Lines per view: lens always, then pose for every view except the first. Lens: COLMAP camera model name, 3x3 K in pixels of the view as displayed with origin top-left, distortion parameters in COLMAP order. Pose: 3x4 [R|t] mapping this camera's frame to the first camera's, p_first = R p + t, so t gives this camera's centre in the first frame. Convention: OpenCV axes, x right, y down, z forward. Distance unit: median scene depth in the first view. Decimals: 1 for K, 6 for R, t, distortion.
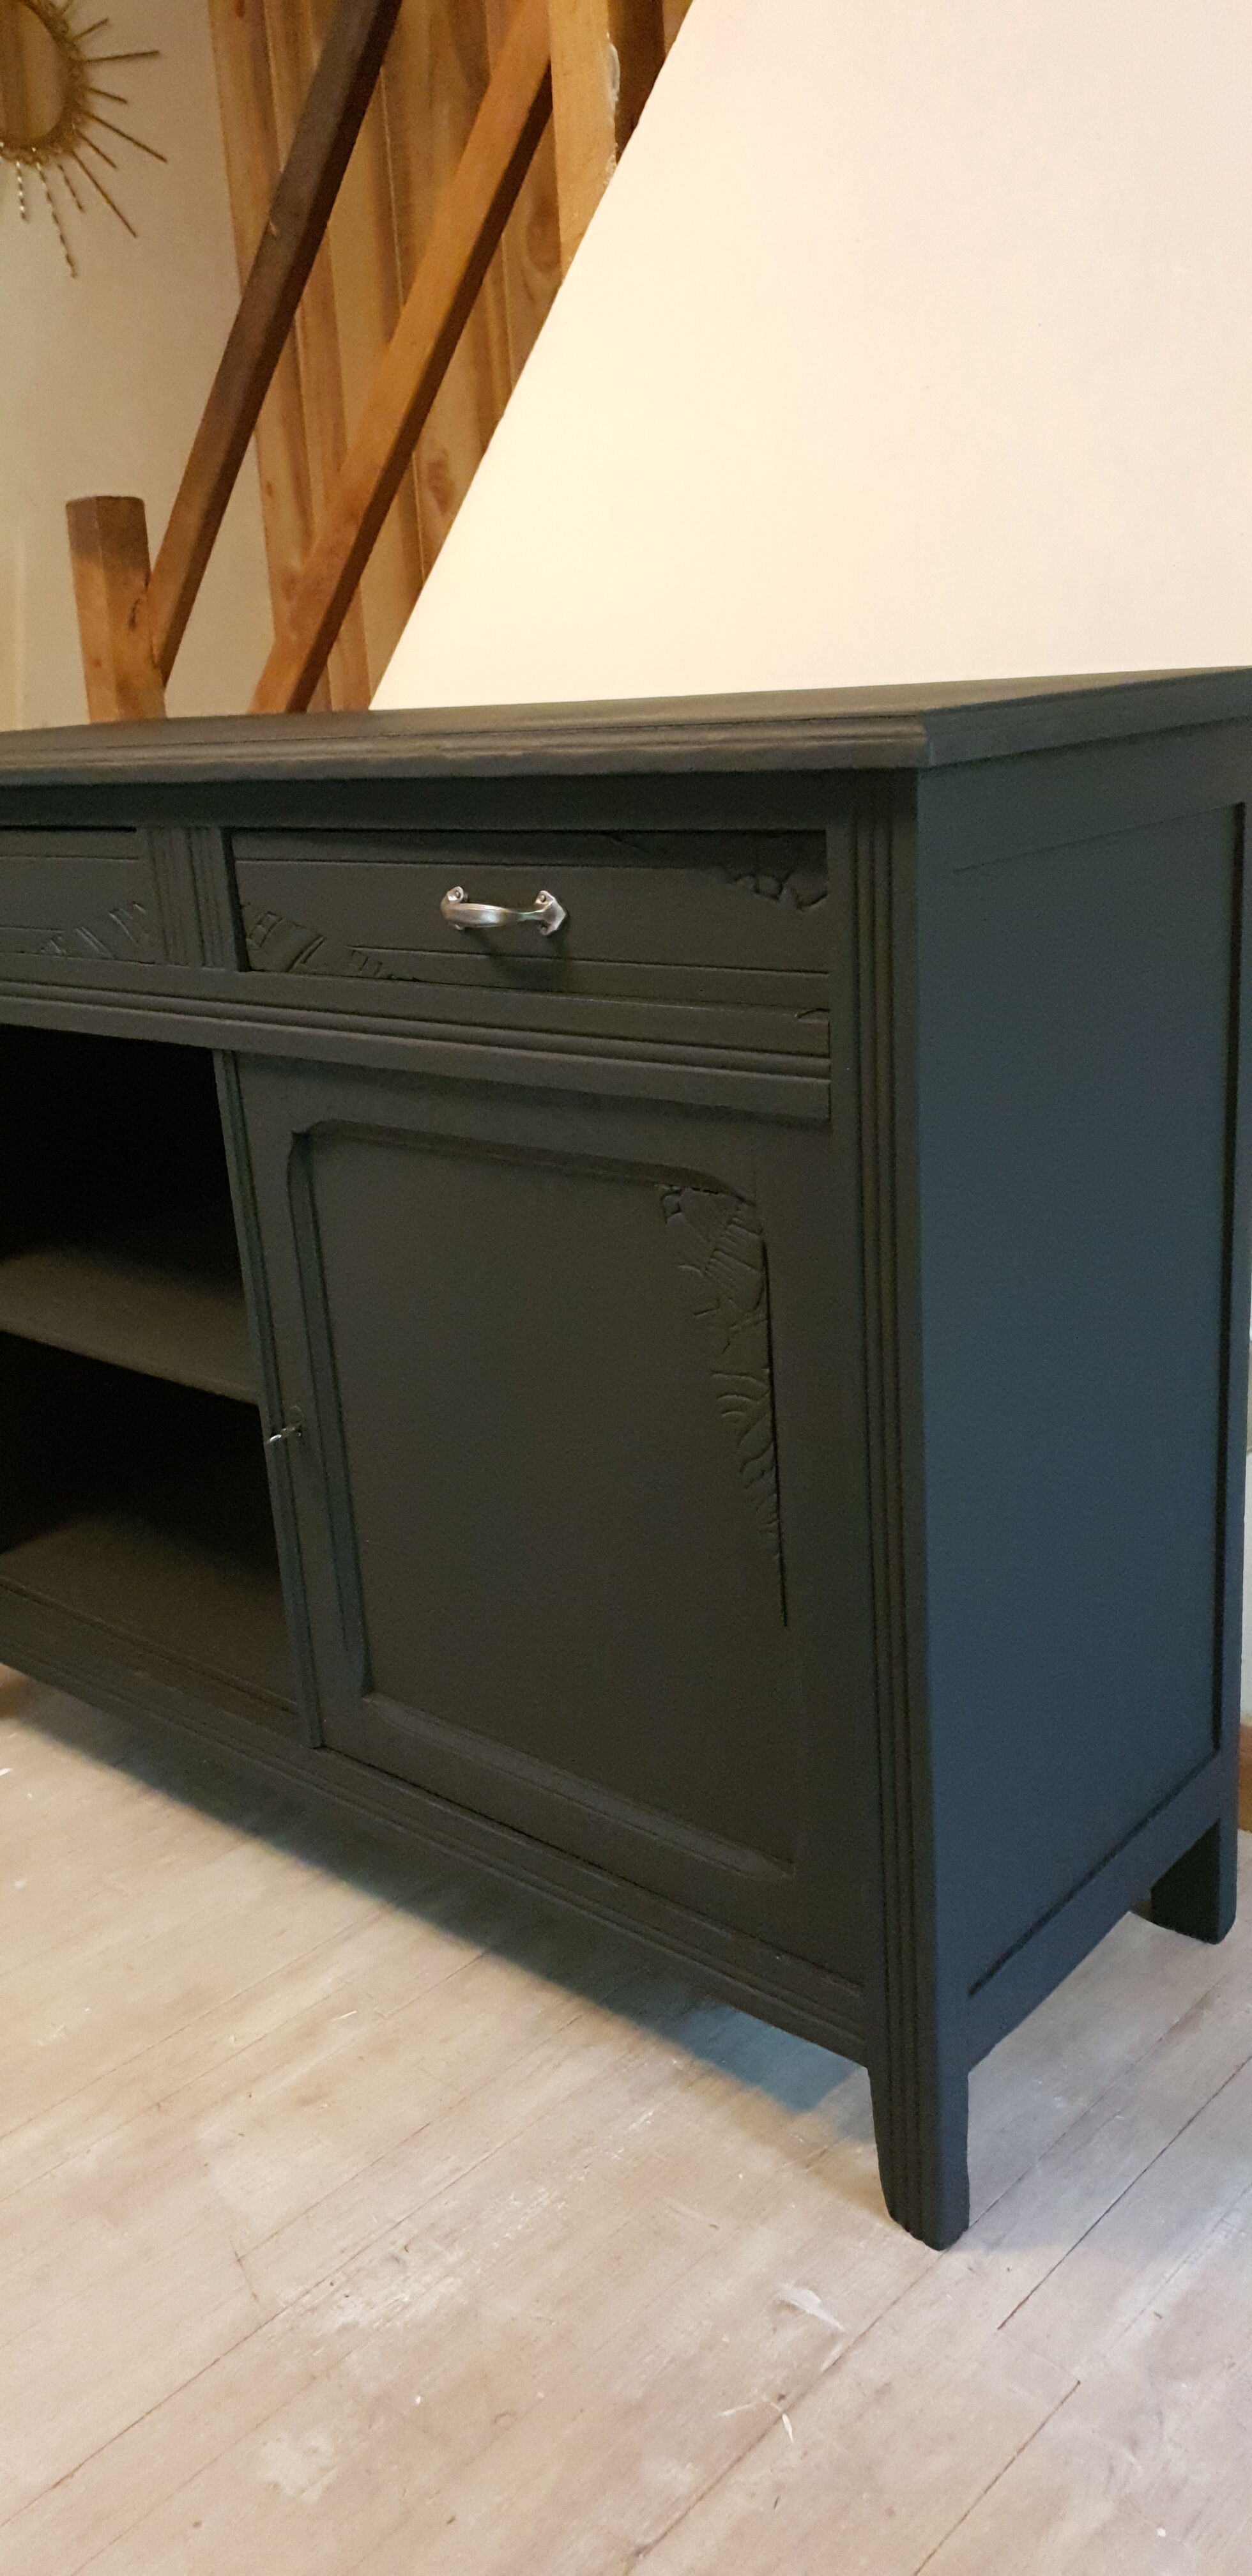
lens RADIAL K [[2020.8, 0, 604.2], [0, 2020.8, 1285.0], [0, 0, 1]] dist [-0.009305, 0.045861]
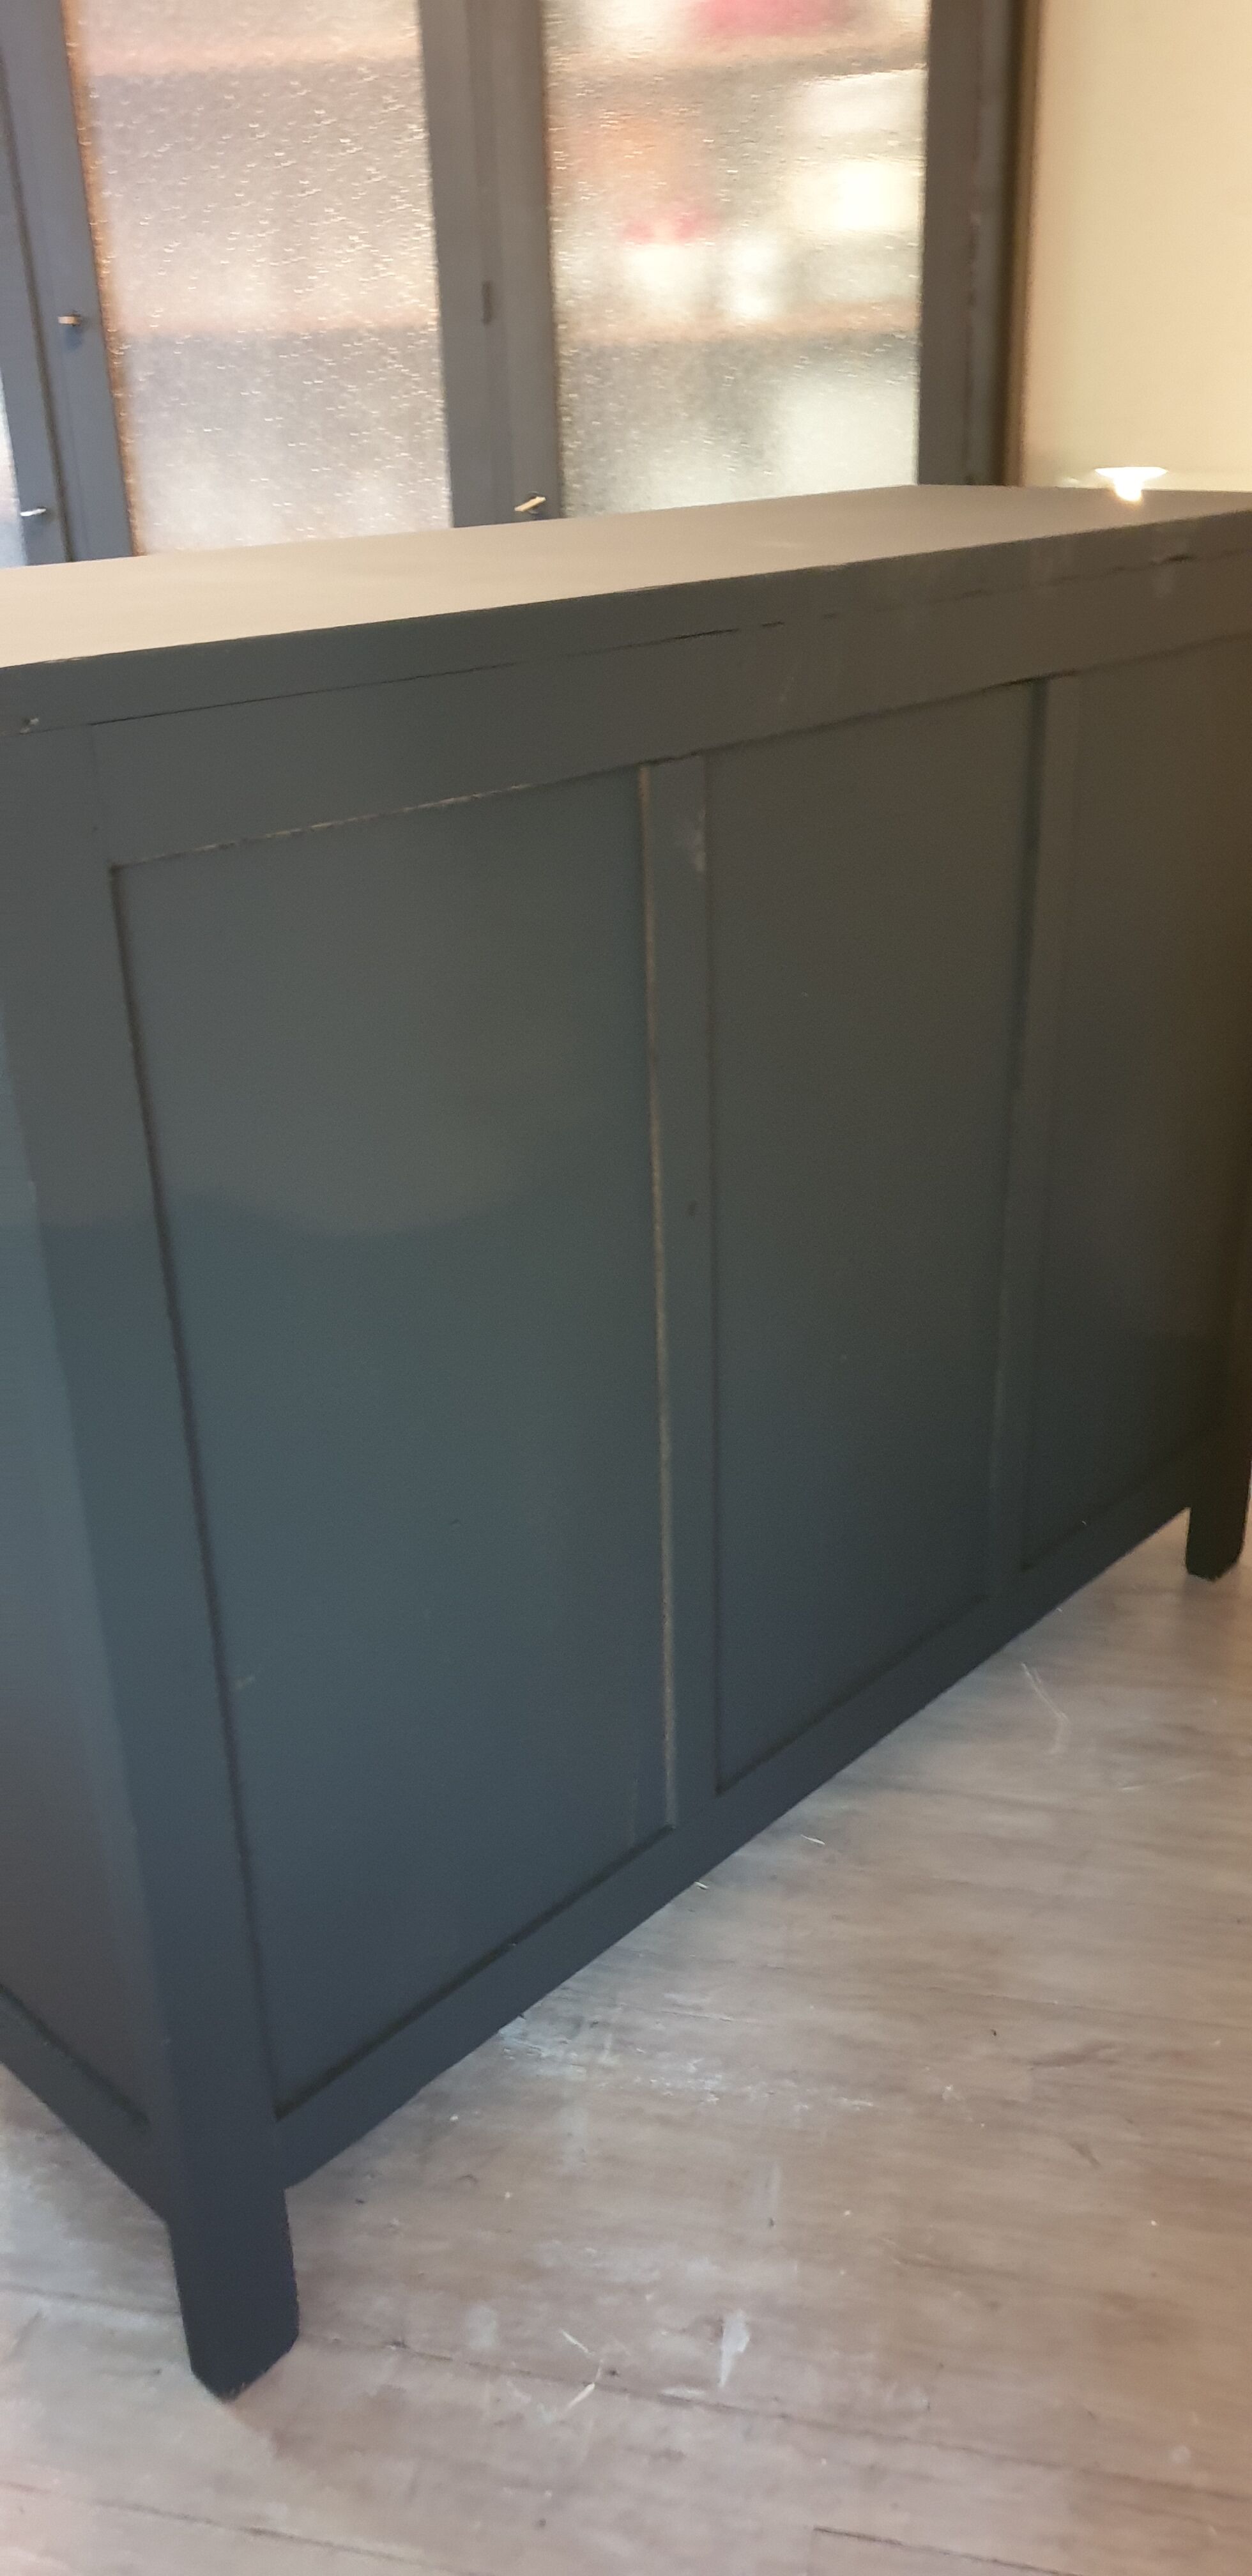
lens RADIAL K [[2020.8, 0, 648.3], [0, 2020.8, 1287.3], [0, 0, 1]] dist [-0.009305, 0.045861]
pose [[0.539578, 0.395124, -0.743460, 0.533601], [-0.264033, 0.917904, 0.296208, -0.196251], [0.799464, 0.036470, 0.599607, 0.353994]]
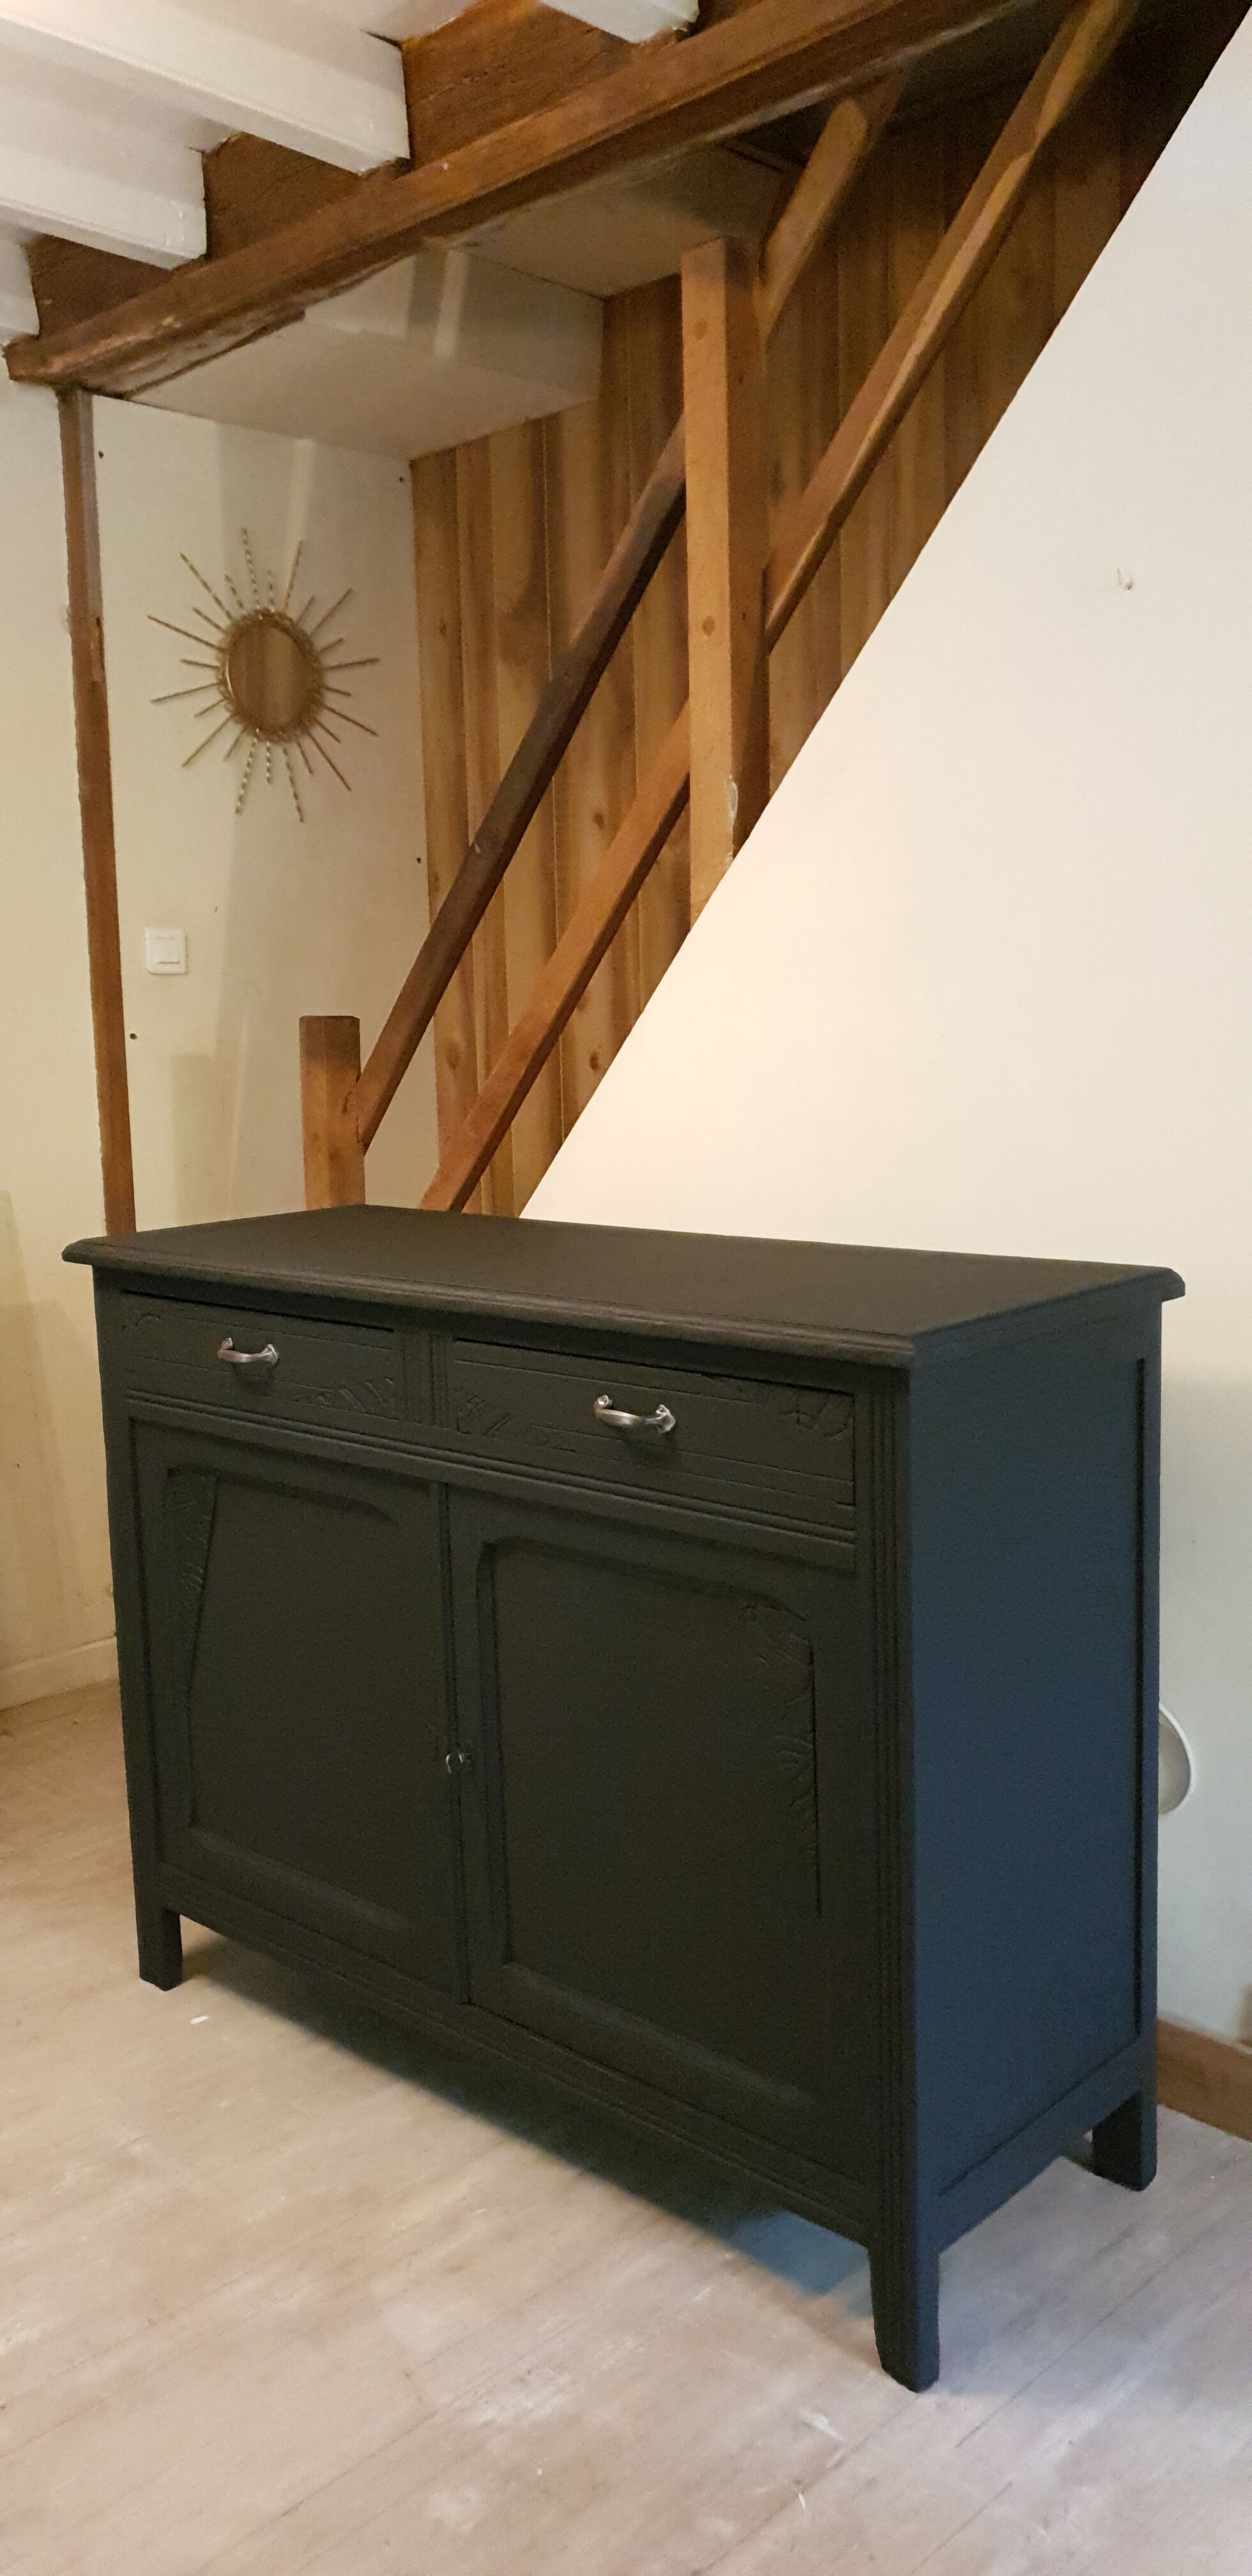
lens RADIAL K [[2020.8, 0, 618.3], [0, 2020.8, 1283.5], [0, 0, 1]] dist [-0.009305, 0.045861]
pose [[0.998727, 0.041504, -0.028673, -0.027238], [-0.045468, 0.986819, -0.155311, -0.042344], [0.021849, 0.156417, 0.987449, -0.454603]]
